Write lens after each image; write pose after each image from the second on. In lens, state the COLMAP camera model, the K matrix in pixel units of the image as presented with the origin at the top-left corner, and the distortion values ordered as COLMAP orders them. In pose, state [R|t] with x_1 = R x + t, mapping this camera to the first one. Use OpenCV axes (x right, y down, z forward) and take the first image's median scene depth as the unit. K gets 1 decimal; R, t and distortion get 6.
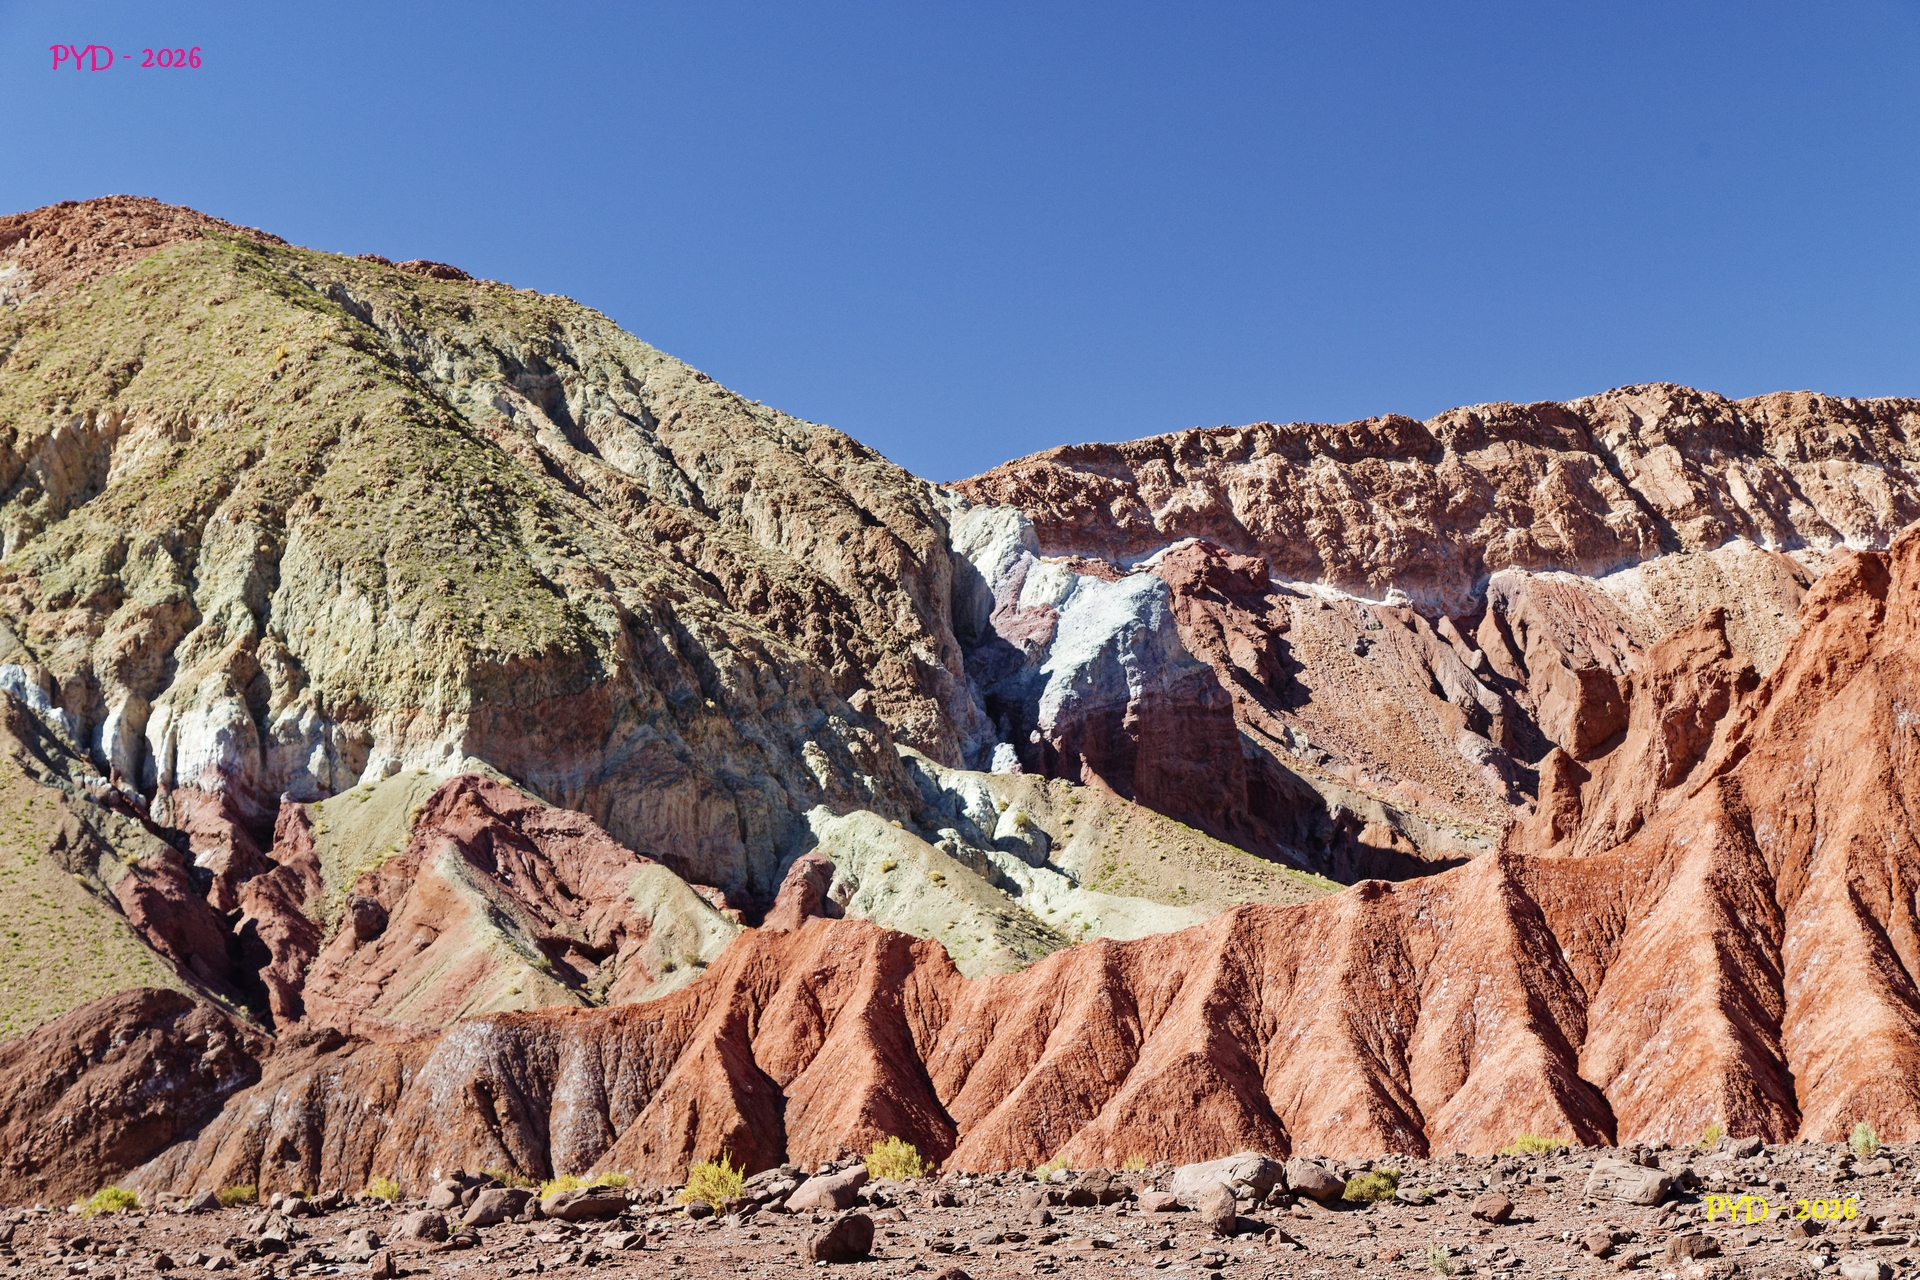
lens RADIAL K [[3493.4, 0, 961.0], [0, 3493.4, 642.9], [0, 0, 1]] dist [0.042844, 0.000000]
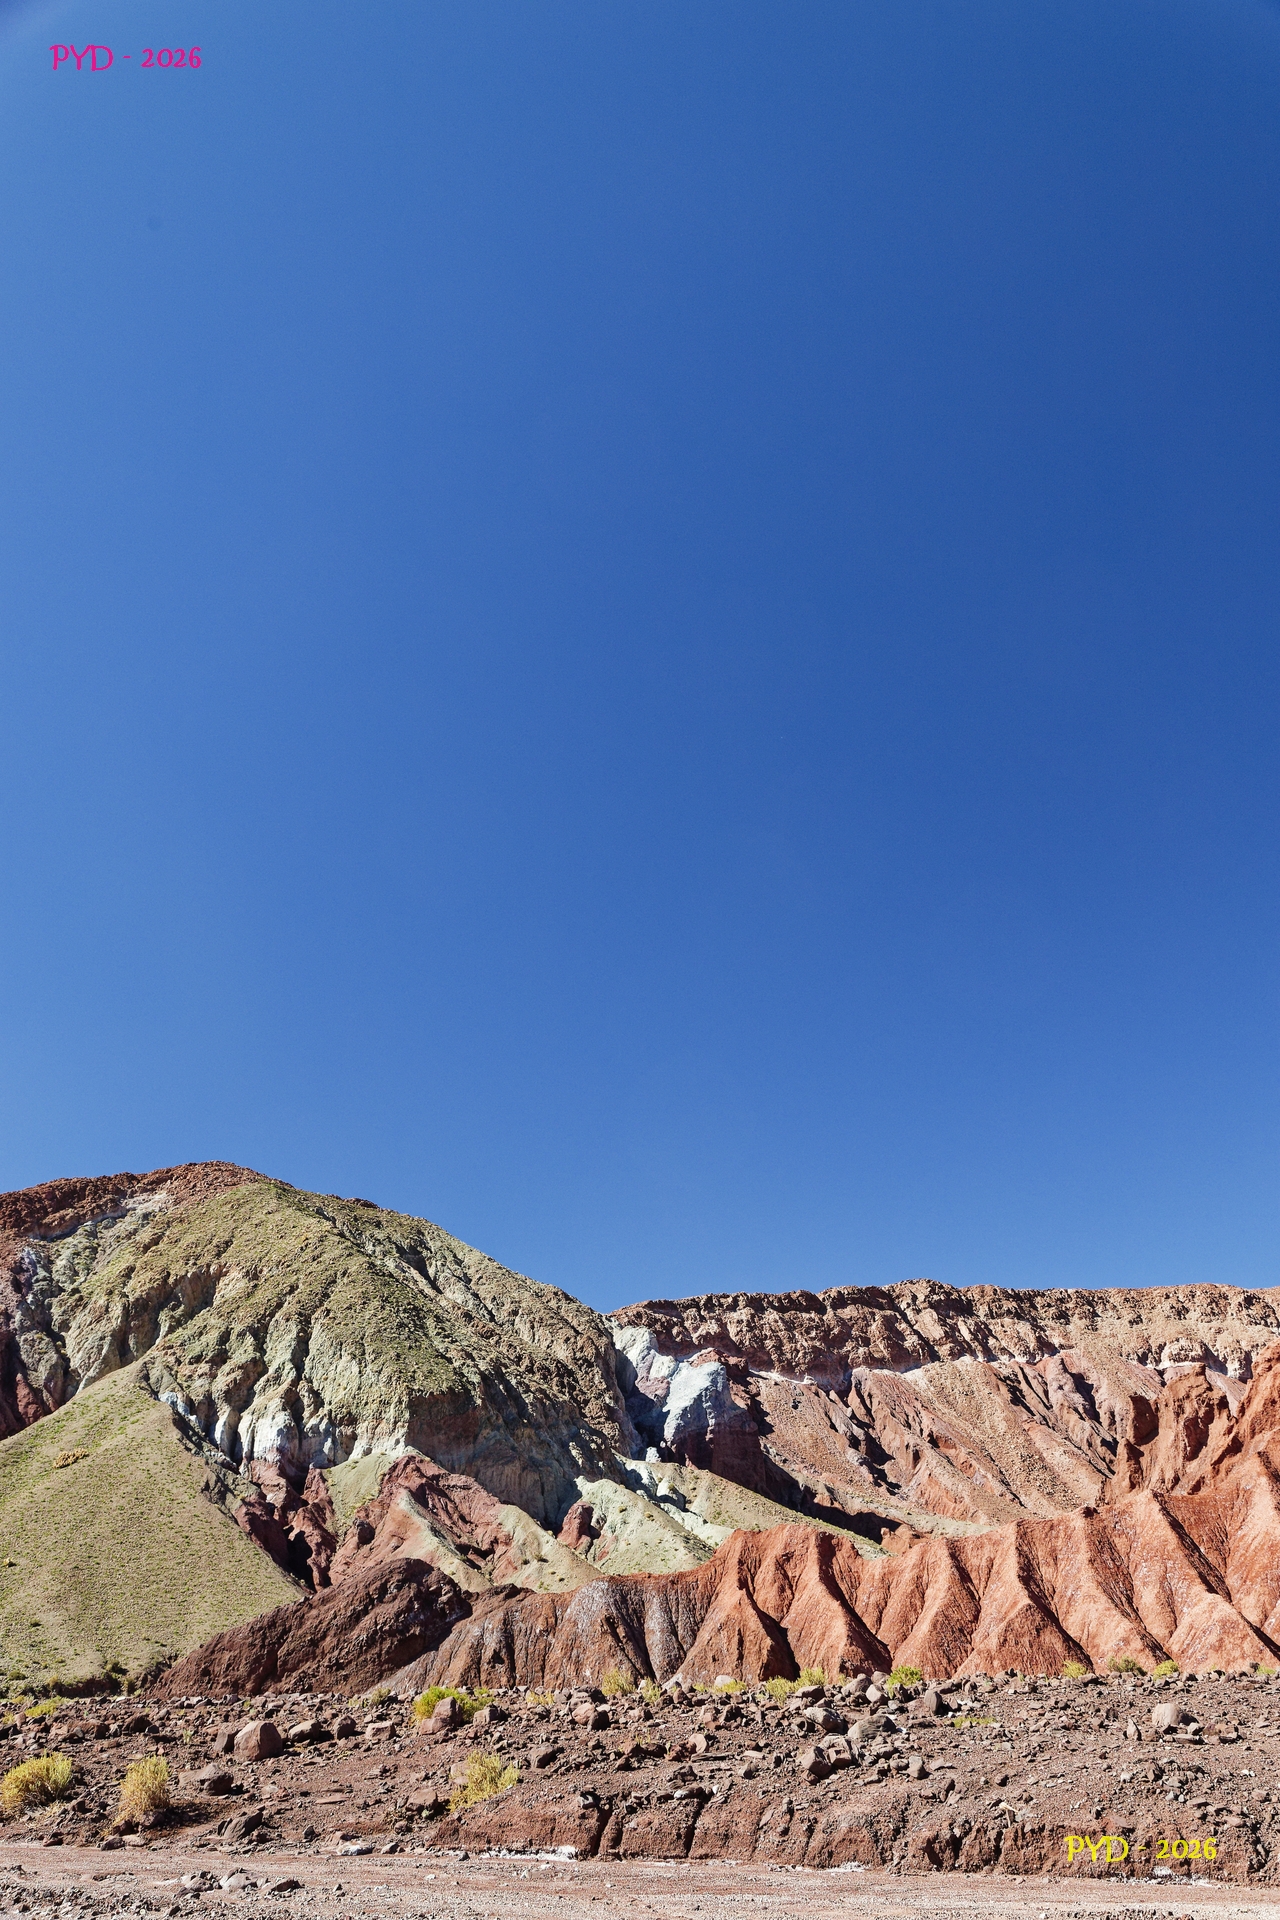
lens RADIAL K [[1597.9, 0, 639.1], [0, 1597.9, 953.1], [0, 0, 1]] dist [-0.000810, 0.007162]
pose [[0.996214, 0.043748, 0.075123, -0.085448], [-0.021375, 0.960885, -0.276121, 0.011128], [-0.084264, 0.273470, 0.958183, 0.057180]]
